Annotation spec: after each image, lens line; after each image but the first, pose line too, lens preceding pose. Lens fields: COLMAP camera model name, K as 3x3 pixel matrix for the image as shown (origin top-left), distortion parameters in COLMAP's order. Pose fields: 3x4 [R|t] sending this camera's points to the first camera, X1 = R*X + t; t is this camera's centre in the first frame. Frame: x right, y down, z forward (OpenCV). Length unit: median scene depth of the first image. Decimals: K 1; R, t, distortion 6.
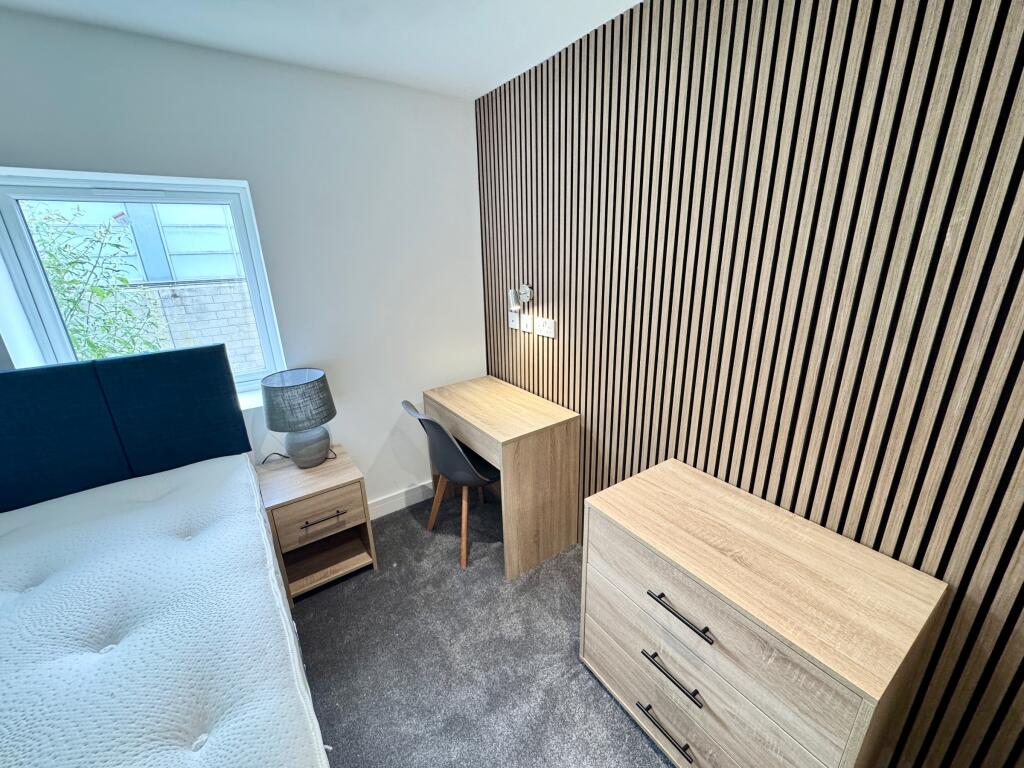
lens RADIAL K [[409.5, 0, 511.7], [0, 409.5, 382.9], [0, 0, 1]] dist [-0.002773, 0.000180]
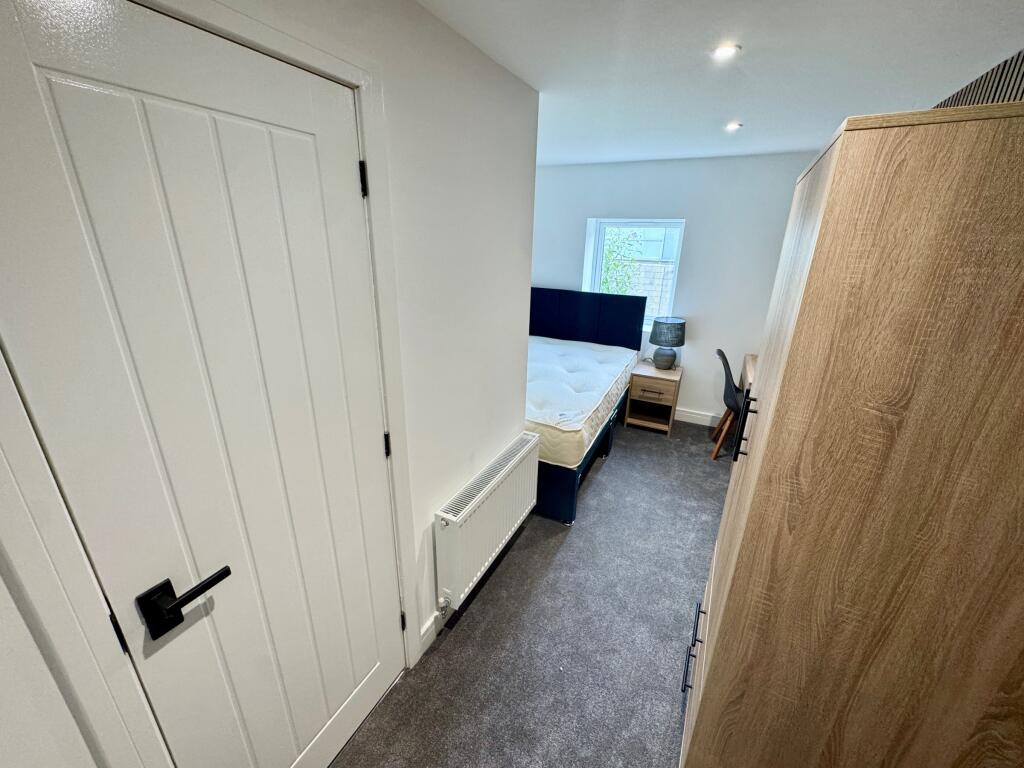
lens RADIAL K [[409.5, 0, 511.7], [0, 409.5, 382.9], [0, 0, 1]] dist [-0.002773, 0.000180]
pose [[0.467627, 0.334515, -0.818184, 0.798611], [-0.307017, 0.929465, 0.204539, 0.095353], [0.828895, 0.155548, 0.537344, -0.609007]]
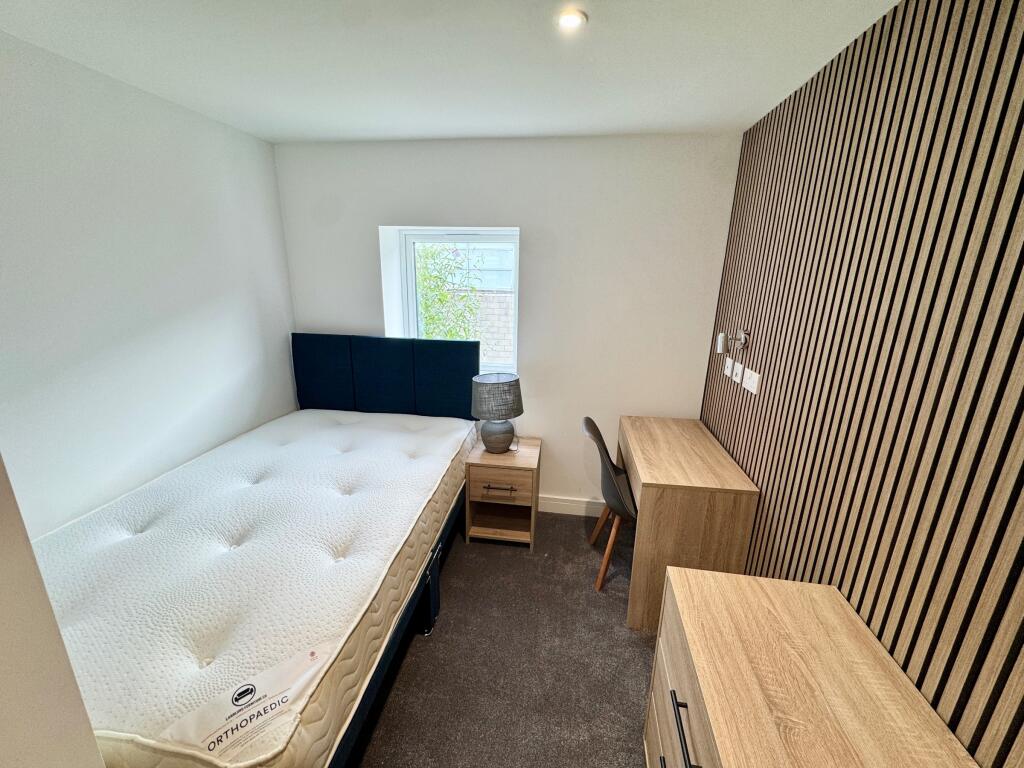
lens RADIAL K [[410.6, 0, 513.2], [0, 410.6, 383.1], [0, 0, 1]] dist [-0.000539, 0.000470]
pose [[0.727828, 0.221651, -0.648951, 0.311012], [-0.253078, 0.966341, 0.046218, -0.048843], [0.637352, 0.130596, 0.759425, 0.019432]]
